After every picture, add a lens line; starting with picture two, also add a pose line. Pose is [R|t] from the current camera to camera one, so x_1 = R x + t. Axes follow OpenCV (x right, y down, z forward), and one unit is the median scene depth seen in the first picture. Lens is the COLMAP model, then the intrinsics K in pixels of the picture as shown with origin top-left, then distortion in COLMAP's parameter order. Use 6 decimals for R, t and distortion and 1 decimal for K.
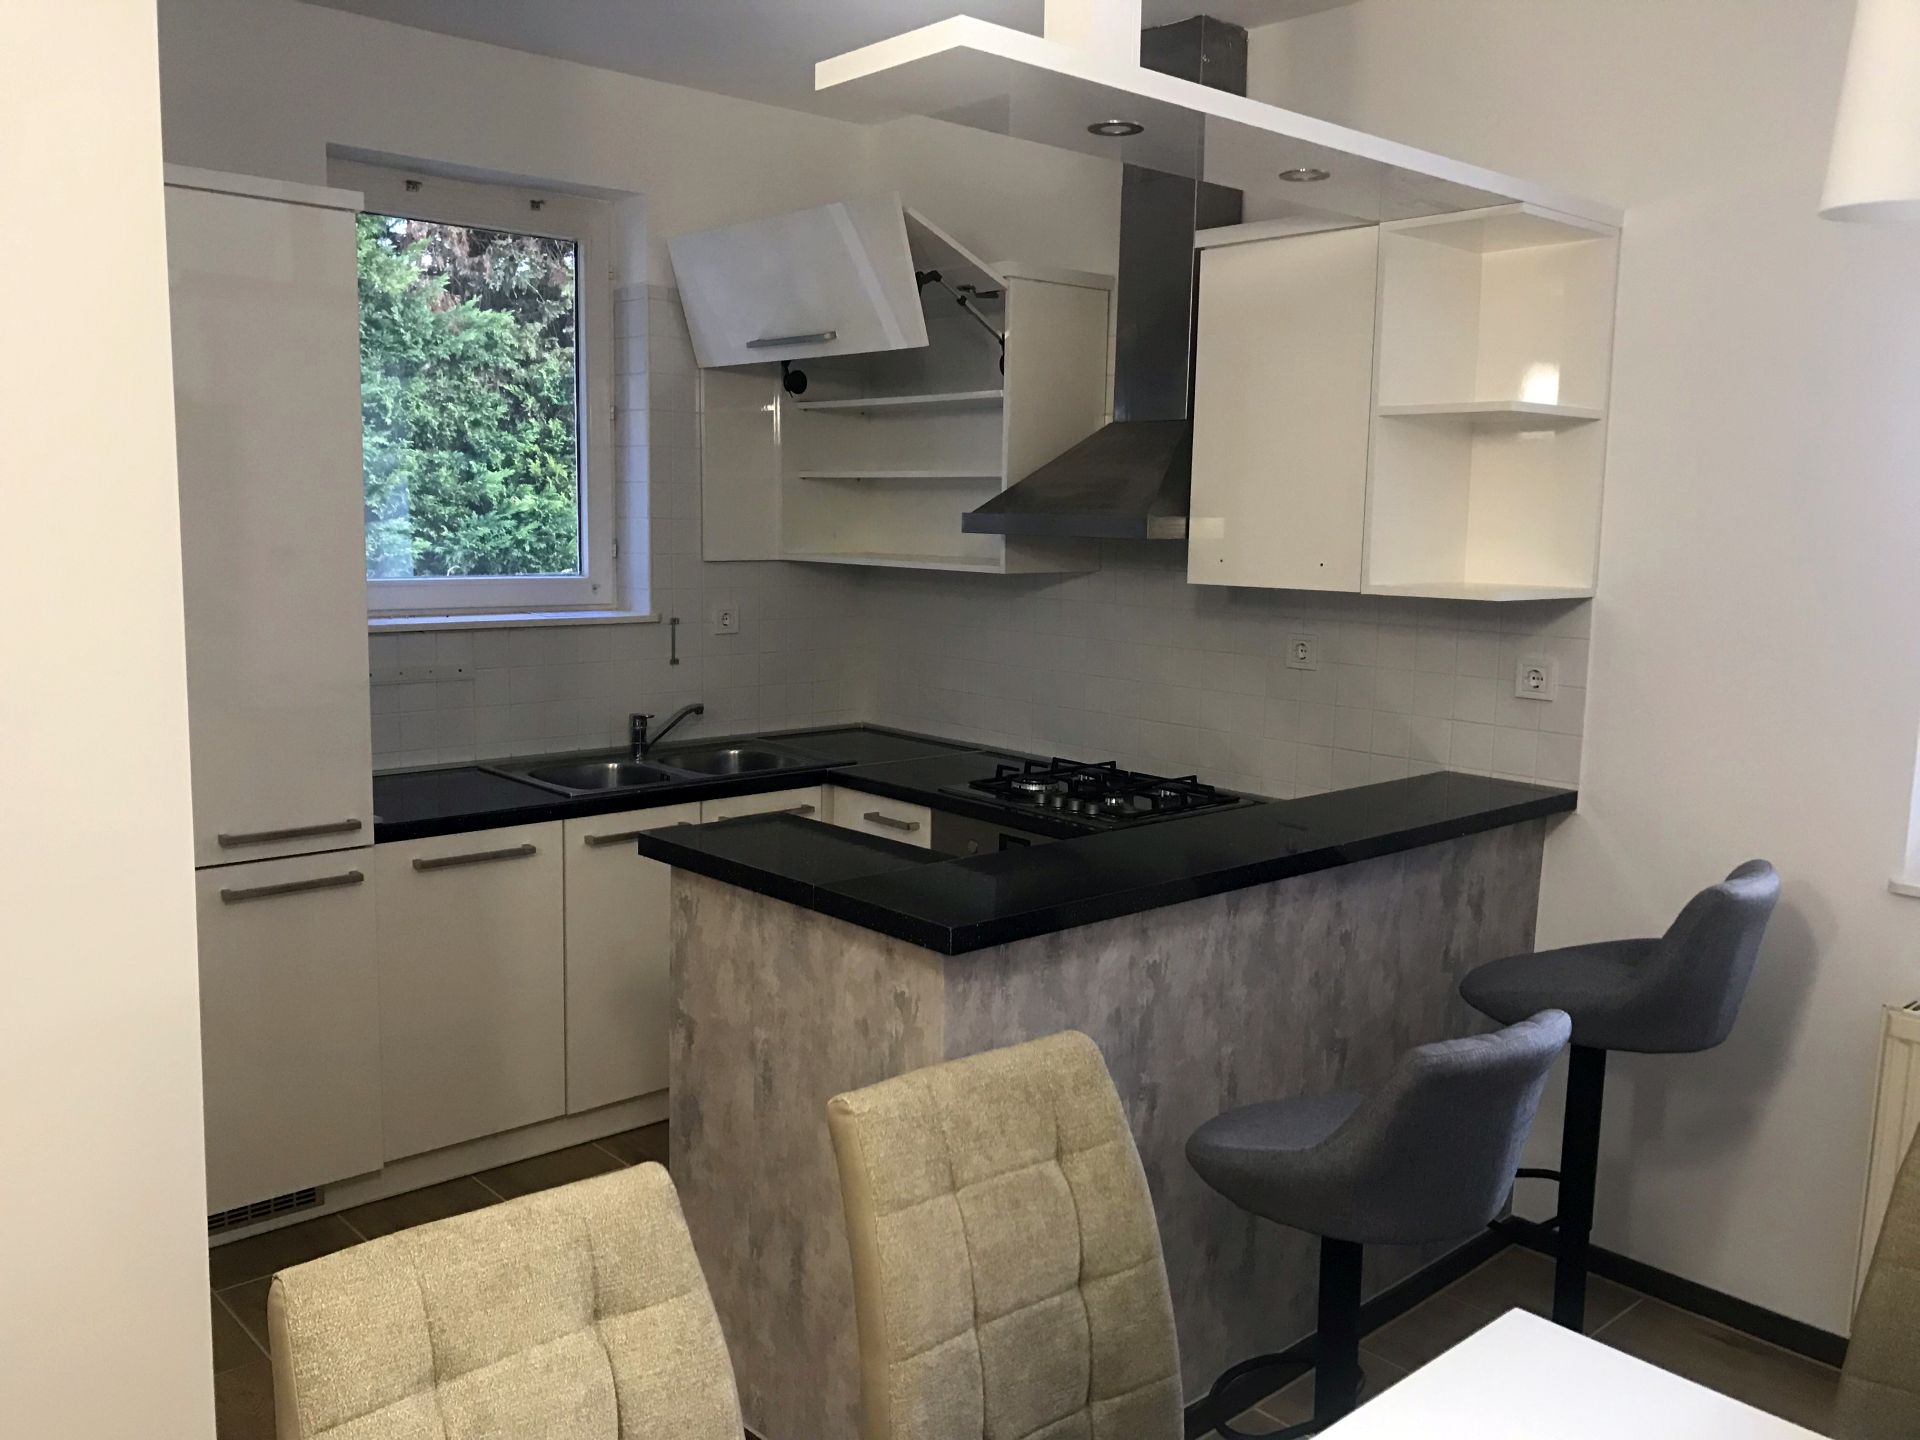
lens RADIAL K [[1577.4, 0, 940.2], [0, 1577.4, 717.9], [0, 0, 1]] dist [0.026814, 0.004065]
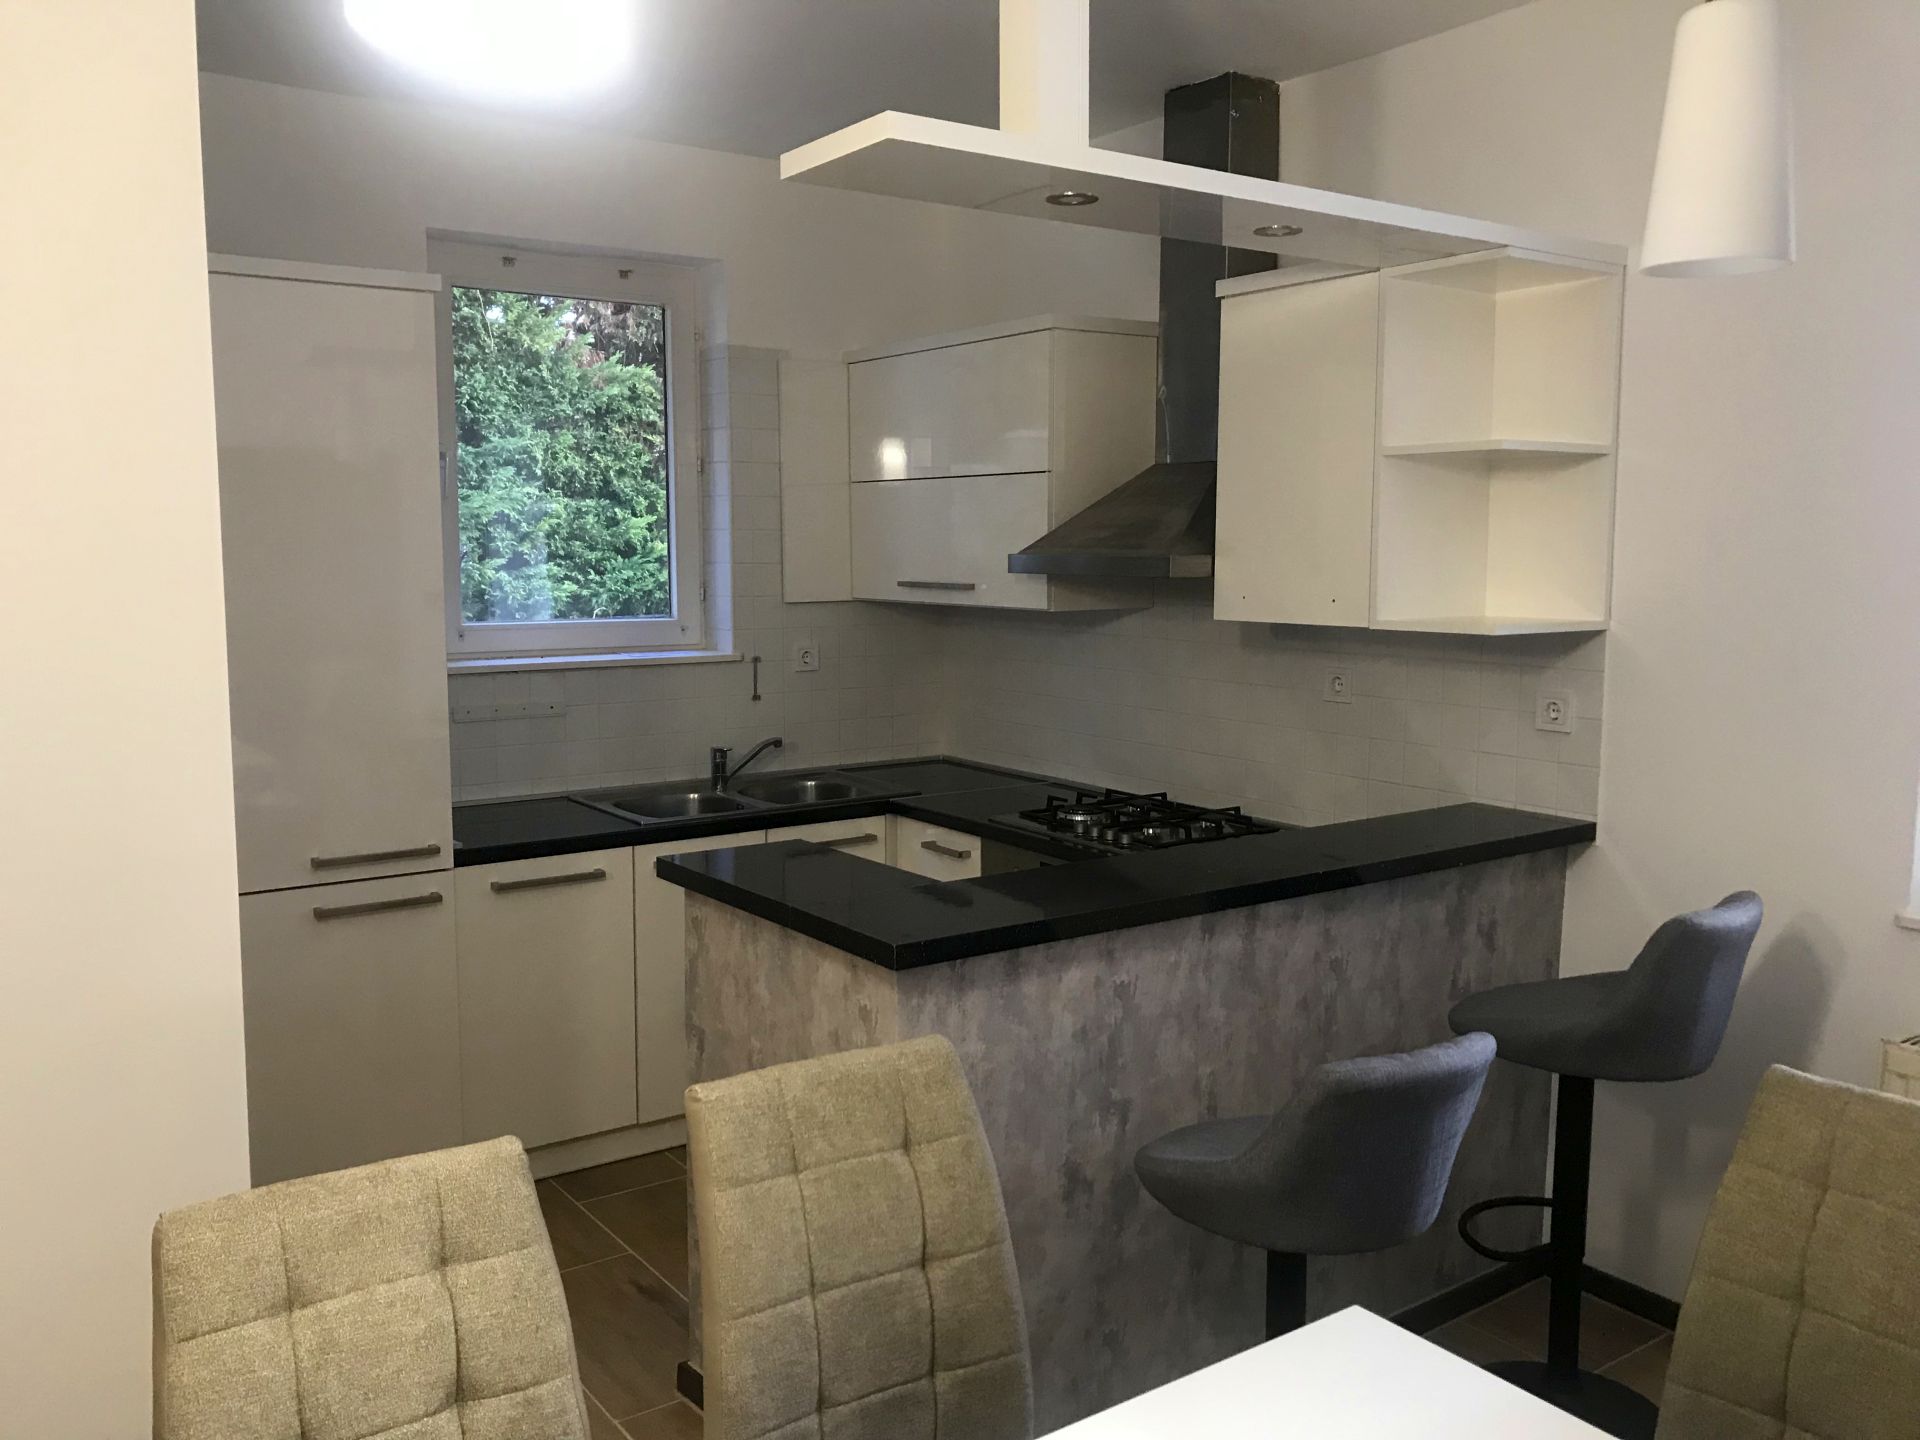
lens RADIAL K [[1577.4, 0, 940.2], [0, 1577.4, 717.9], [0, 0, 1]] dist [0.026814, 0.004065]
pose [[0.993324, -0.004228, -0.115281, 0.102376], [0.001788, 0.999772, -0.021258, 0.000472], [0.115344, 0.020910, 0.993105, -0.045564]]
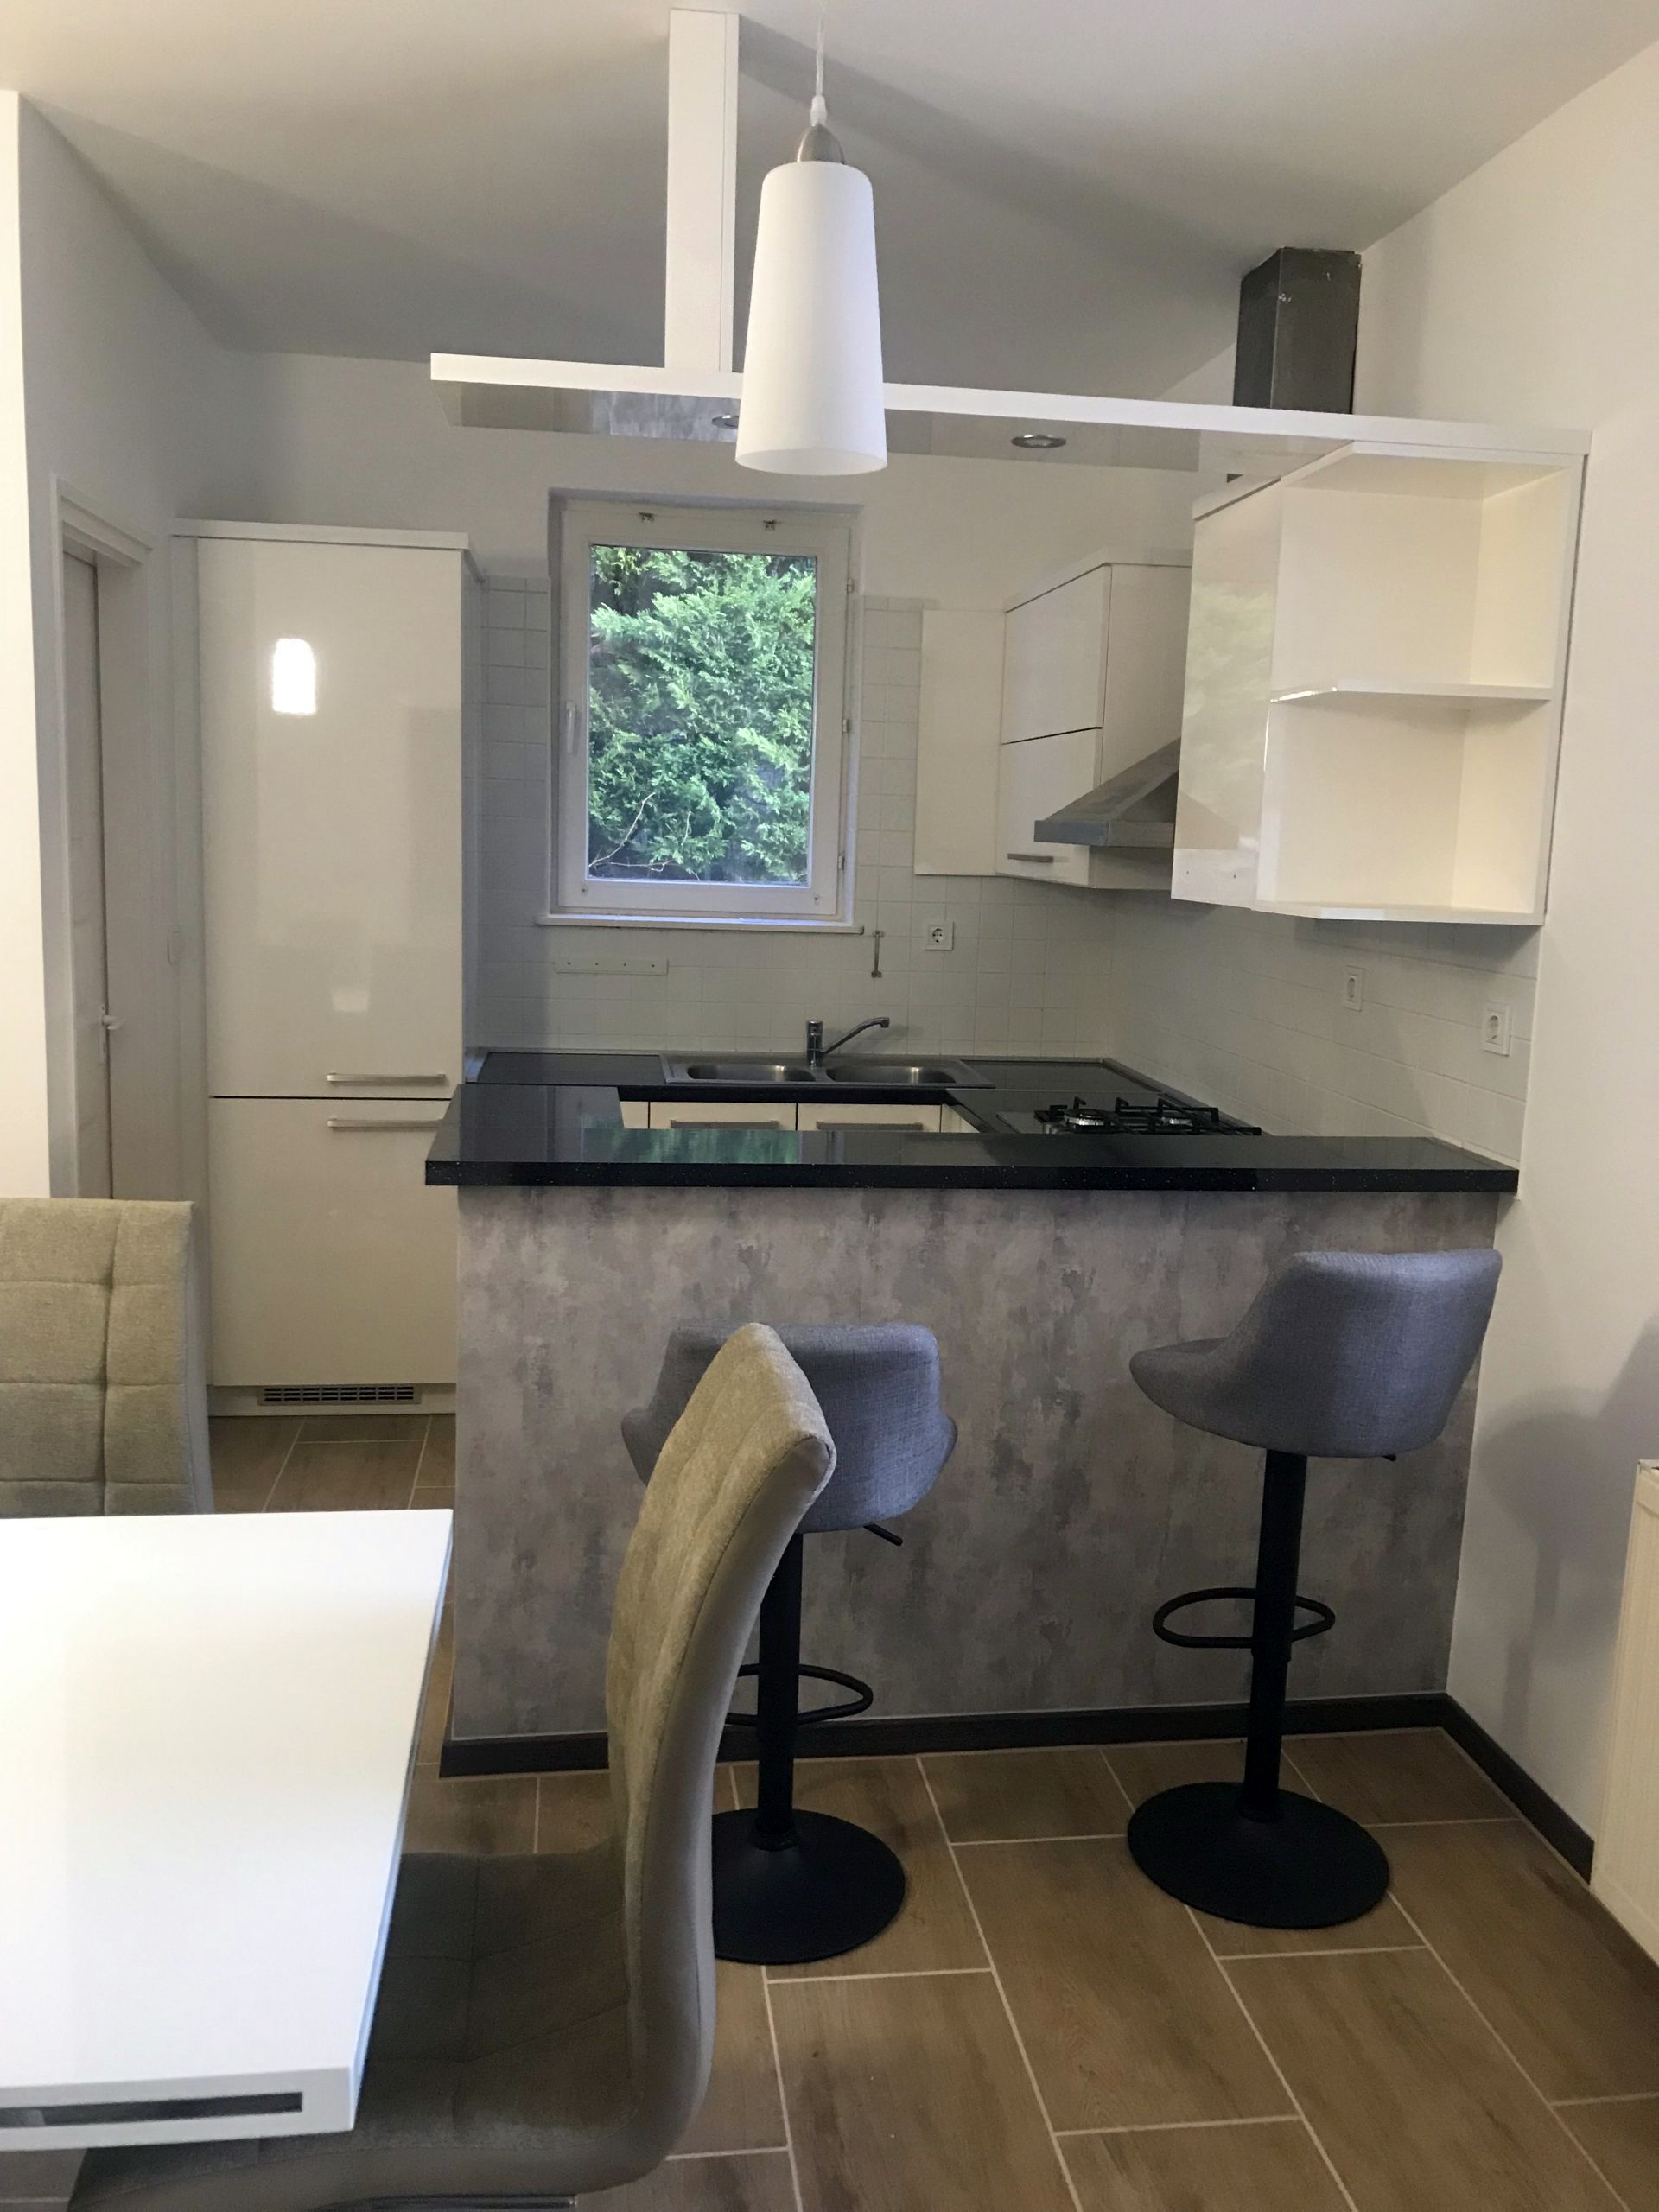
lens RADIAL K [[1817.3, 0, 842.0], [0, 1817.3, 1101.3], [0, 0, 1]] dist [0.026814, 0.004065]
pose [[0.835373, 0.093941, -0.541597, 0.598870], [-0.093399, 0.995219, 0.028561, 0.017305], [0.541690, 0.026725, 0.840153, 0.043106]]
